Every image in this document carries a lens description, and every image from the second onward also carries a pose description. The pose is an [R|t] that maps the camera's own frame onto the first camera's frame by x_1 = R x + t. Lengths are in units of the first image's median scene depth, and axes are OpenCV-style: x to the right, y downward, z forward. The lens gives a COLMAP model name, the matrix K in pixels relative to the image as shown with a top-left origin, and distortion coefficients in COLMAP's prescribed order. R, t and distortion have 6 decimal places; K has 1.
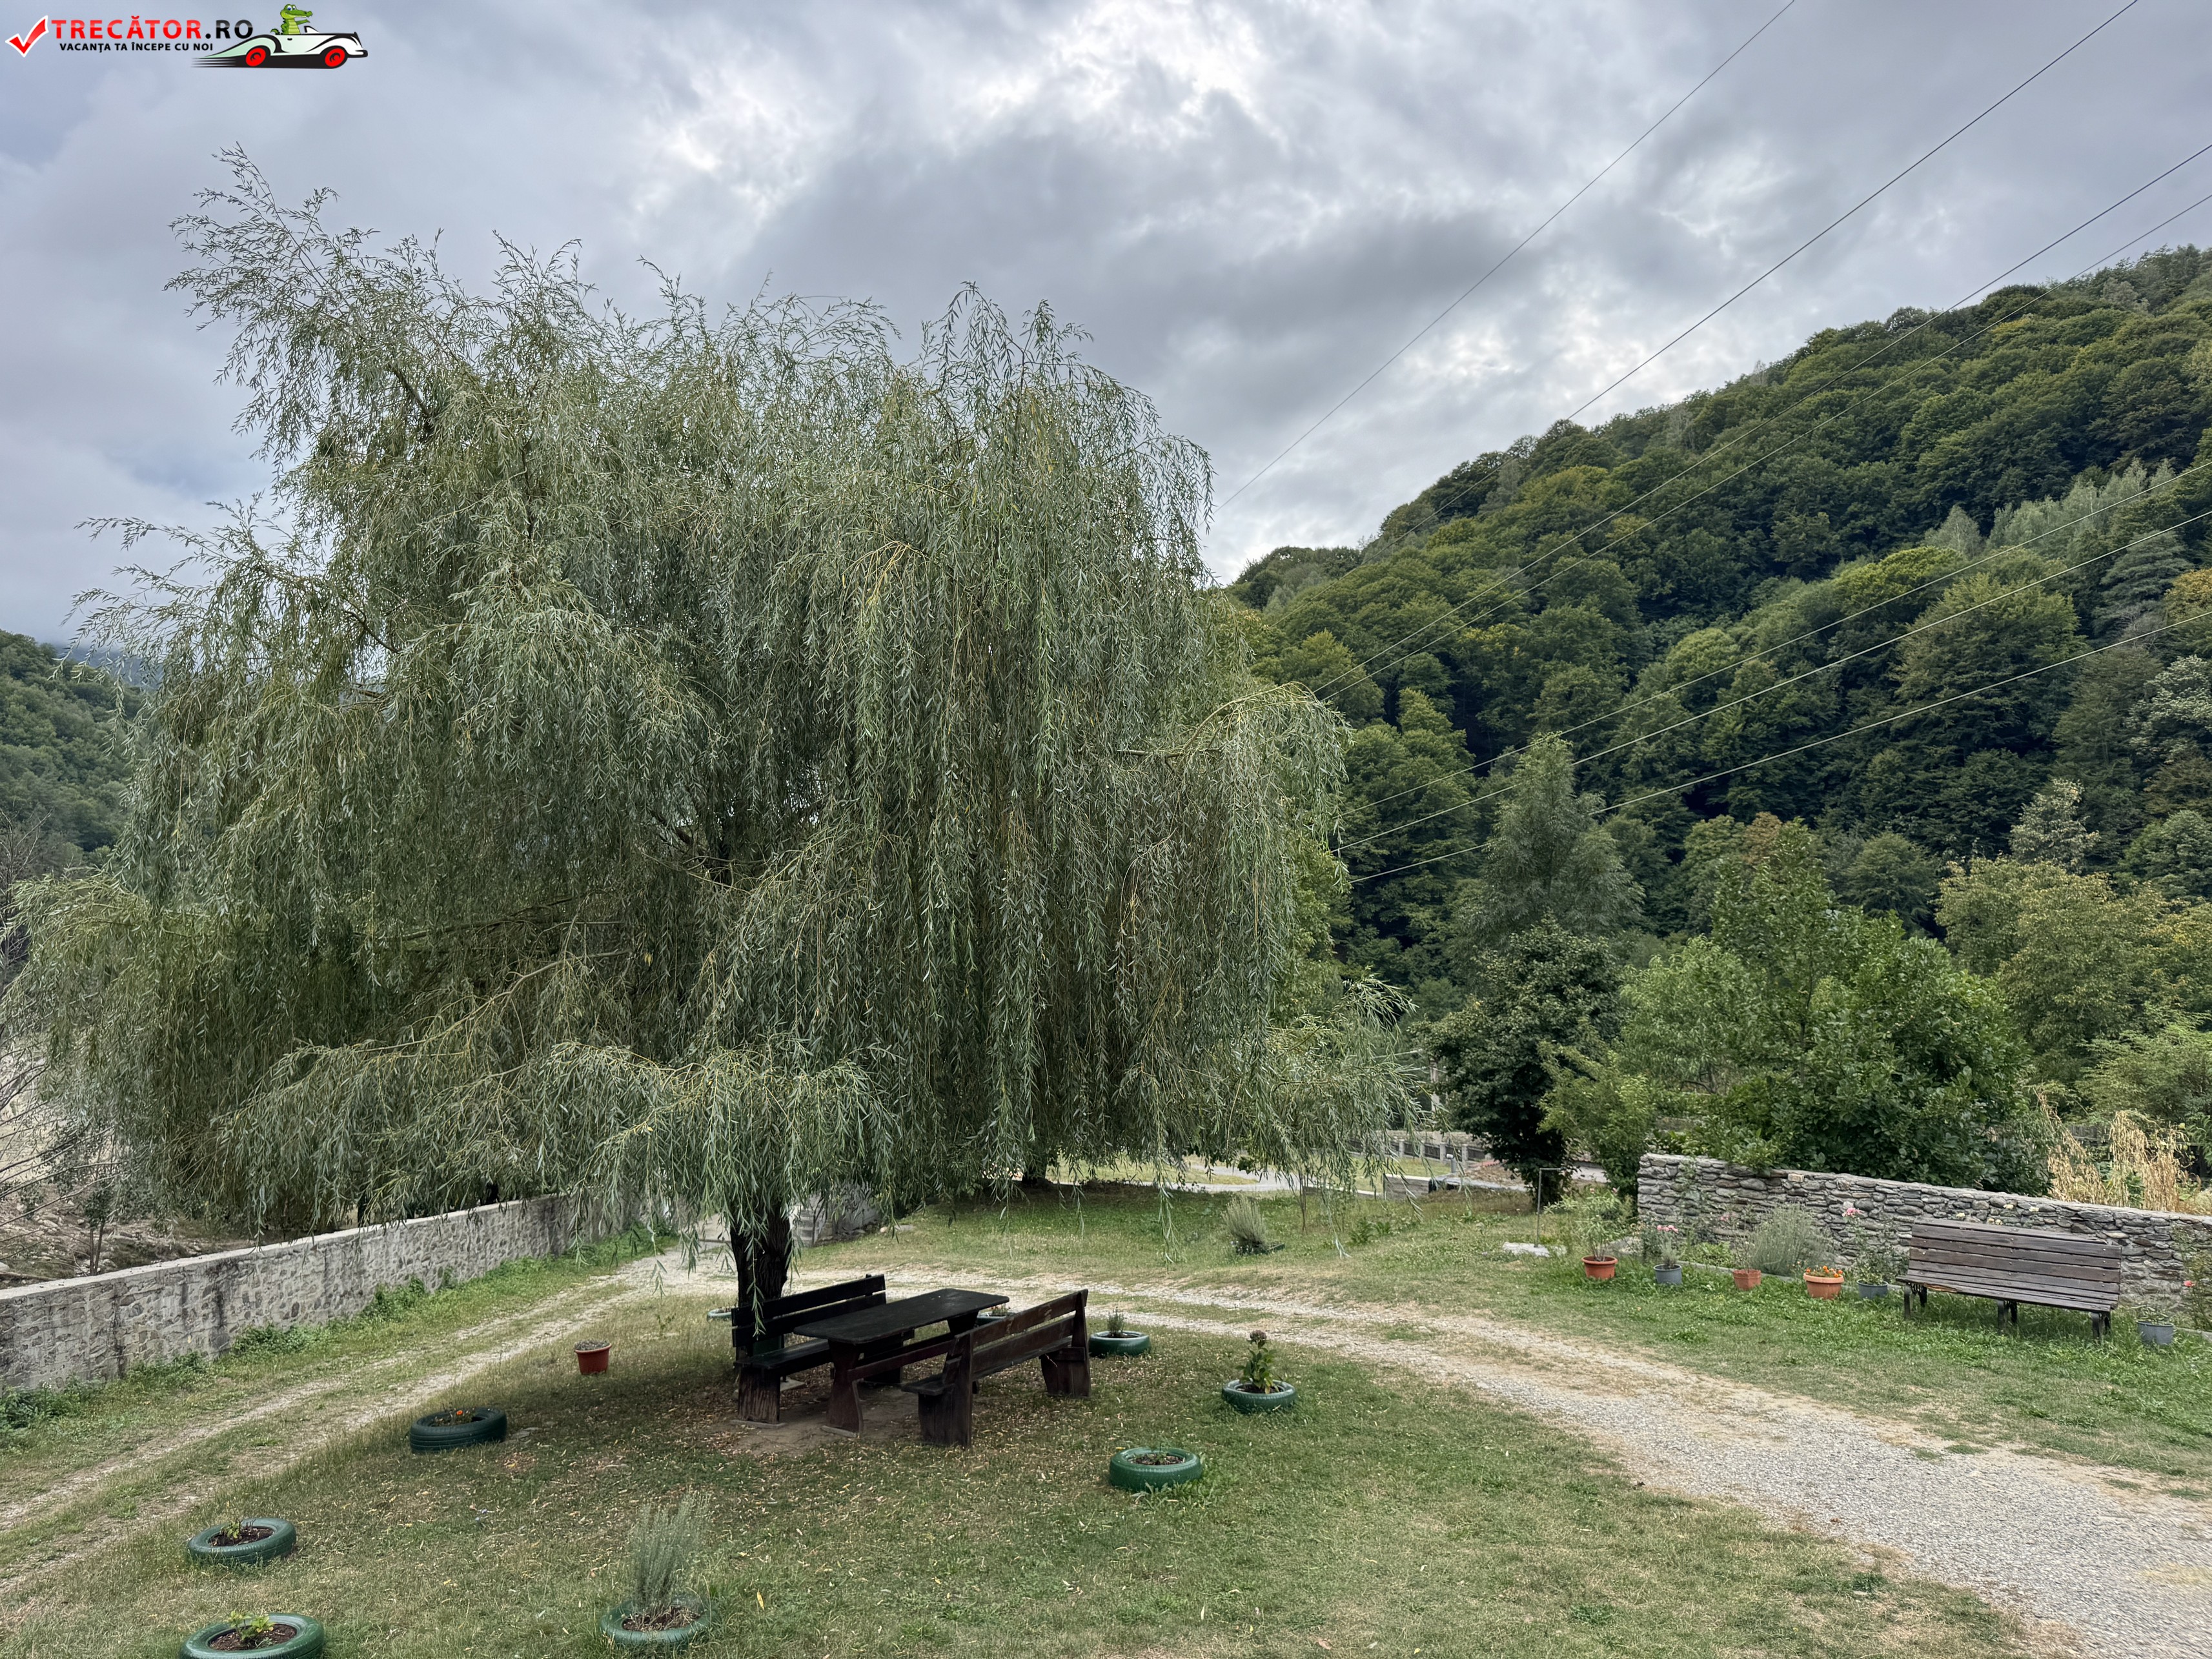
lens RADIAL K [[1545.6, 0, 1112.5], [0, 1545.6, 848.6], [0, 0, 1]] dist [0.013497, -0.023006]
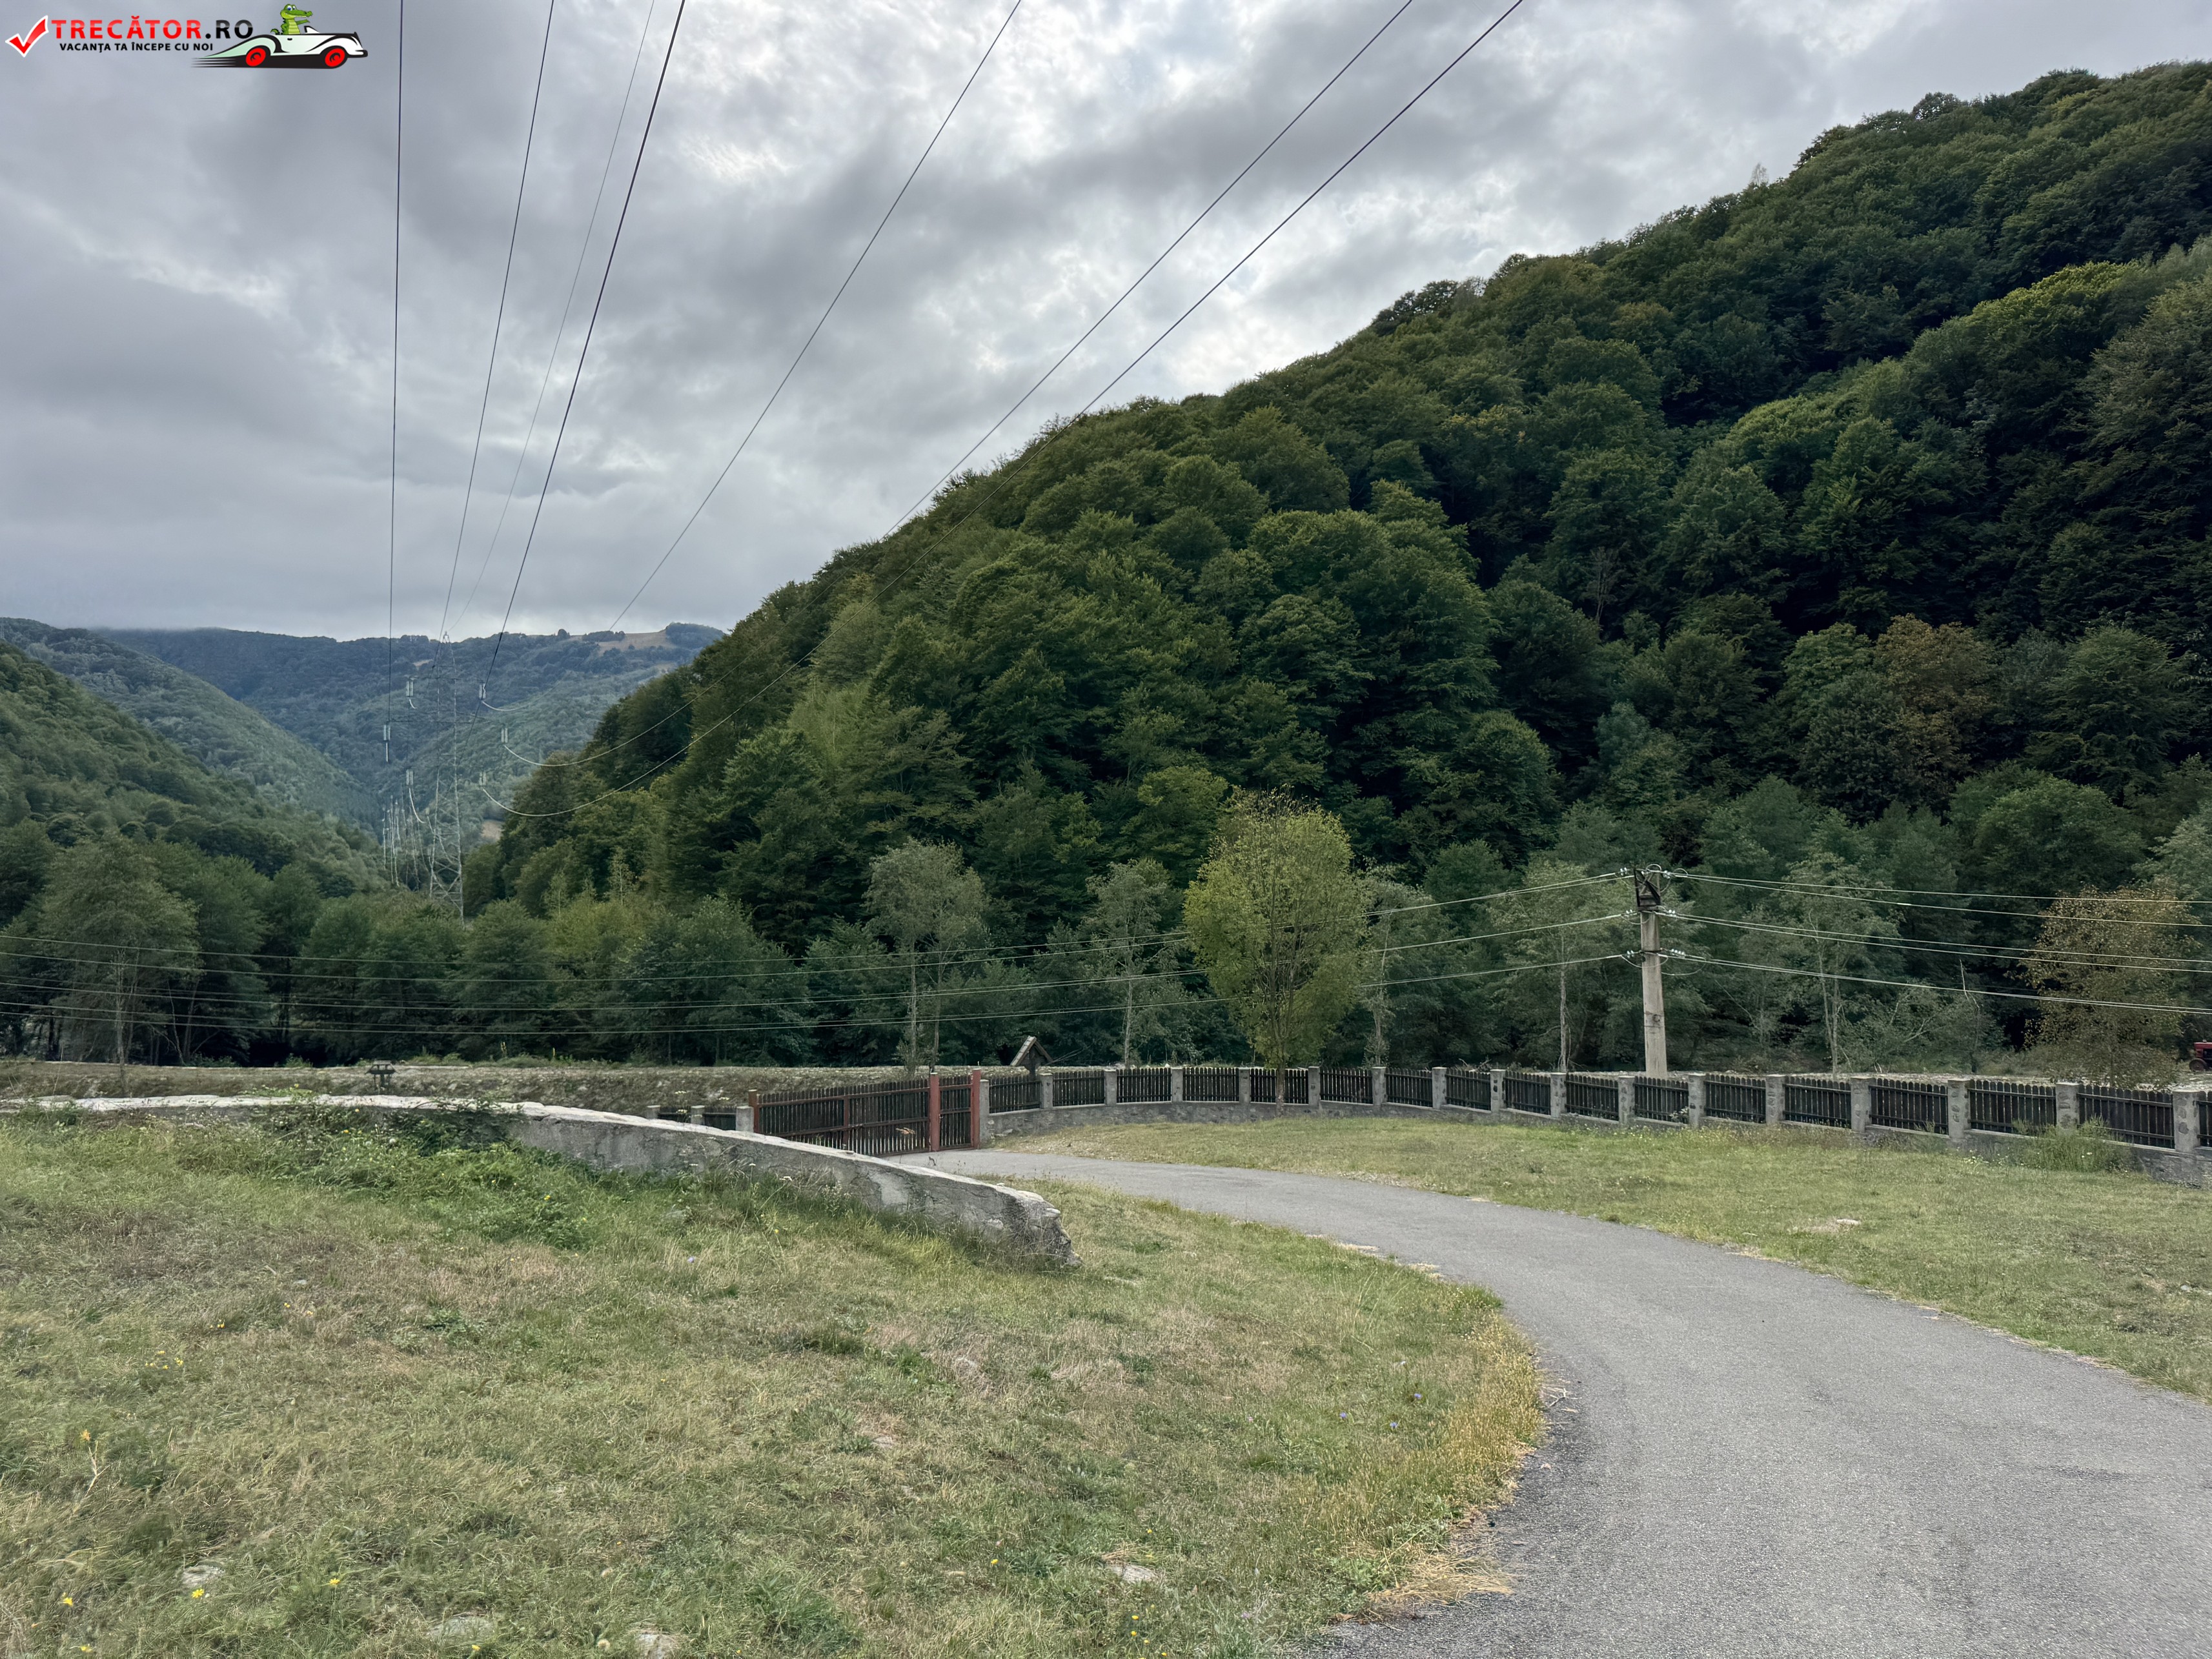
lens RADIAL K [[1545.6, 0, 1104.8], [0, 1545.6, 821.3], [0, 0, 1]] dist [0.013497, -0.023006]
pose [[0.997990, -0.004838, 0.063182, 0.012856], [0.004490, 0.999974, 0.005645, 0.058682], [-0.063208, -0.005350, 0.997986, 0.292023]]
